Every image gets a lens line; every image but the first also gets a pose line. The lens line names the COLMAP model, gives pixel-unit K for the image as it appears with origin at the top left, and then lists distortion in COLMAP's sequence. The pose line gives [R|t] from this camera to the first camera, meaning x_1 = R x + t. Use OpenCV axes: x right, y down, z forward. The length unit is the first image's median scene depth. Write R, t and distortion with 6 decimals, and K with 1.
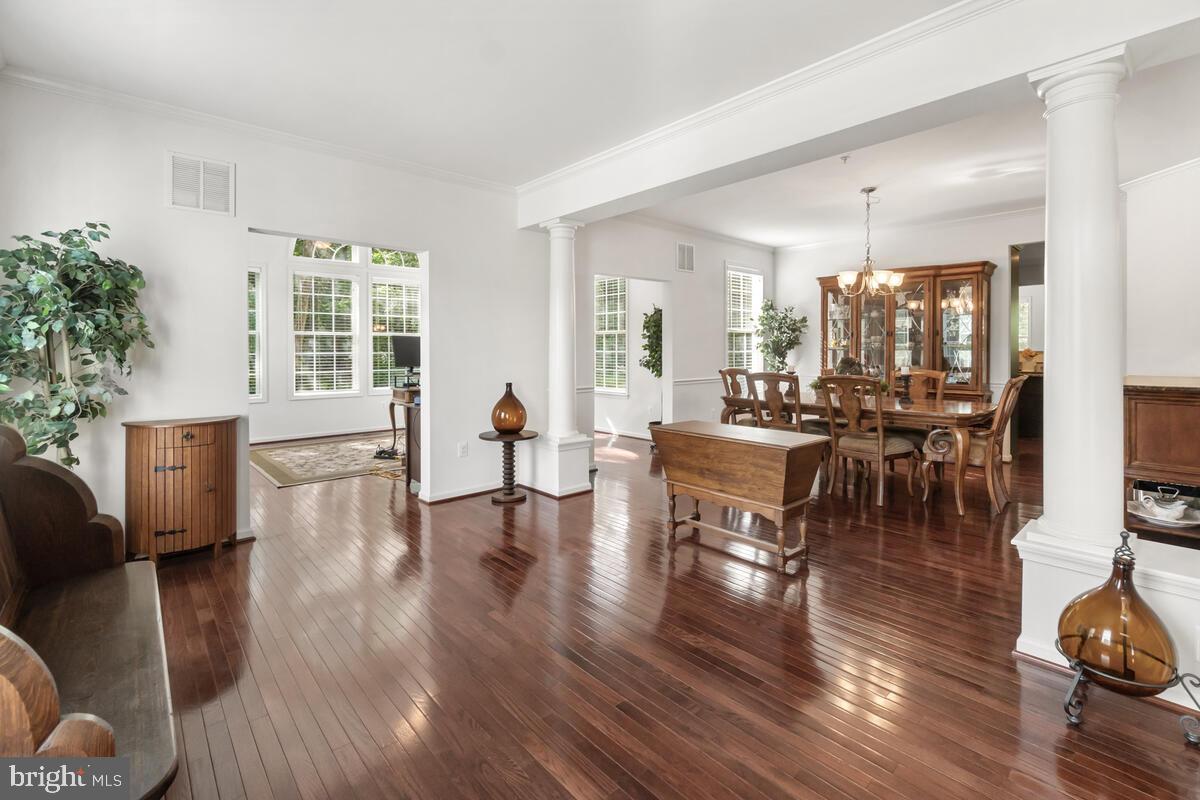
lens RADIAL K [[535.3, 0, 595.5], [0, 535.3, 350.8], [0, 0, 1]] dist [-0.001665, -0.000499]
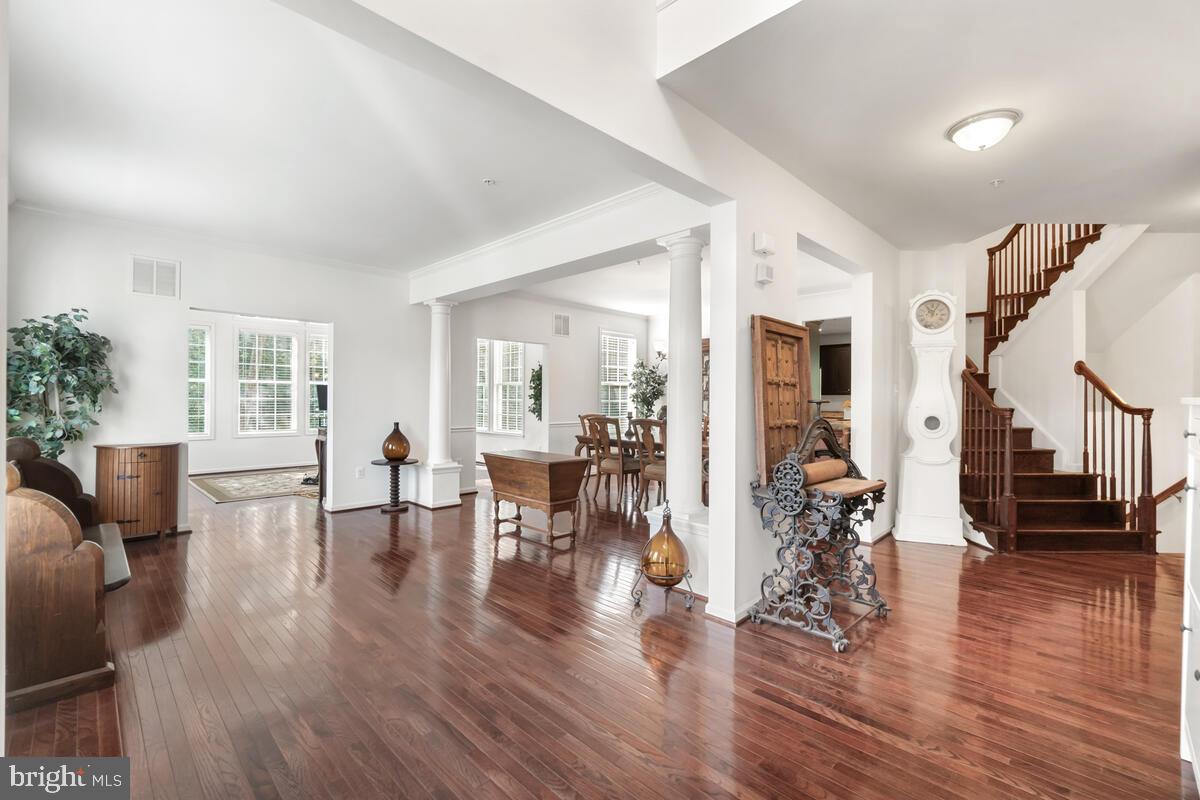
lens RADIAL K [[524.8, 0, 593.0], [0, 524.8, 397.5], [0, 0, 1]] dist [-0.001506, -0.000232]
pose [[0.998559, 0.011185, 0.052486, 0.322462], [-0.011003, 0.999932, -0.003754, -0.002721], [-0.052524, 0.003172, 0.998615, -0.407197]]
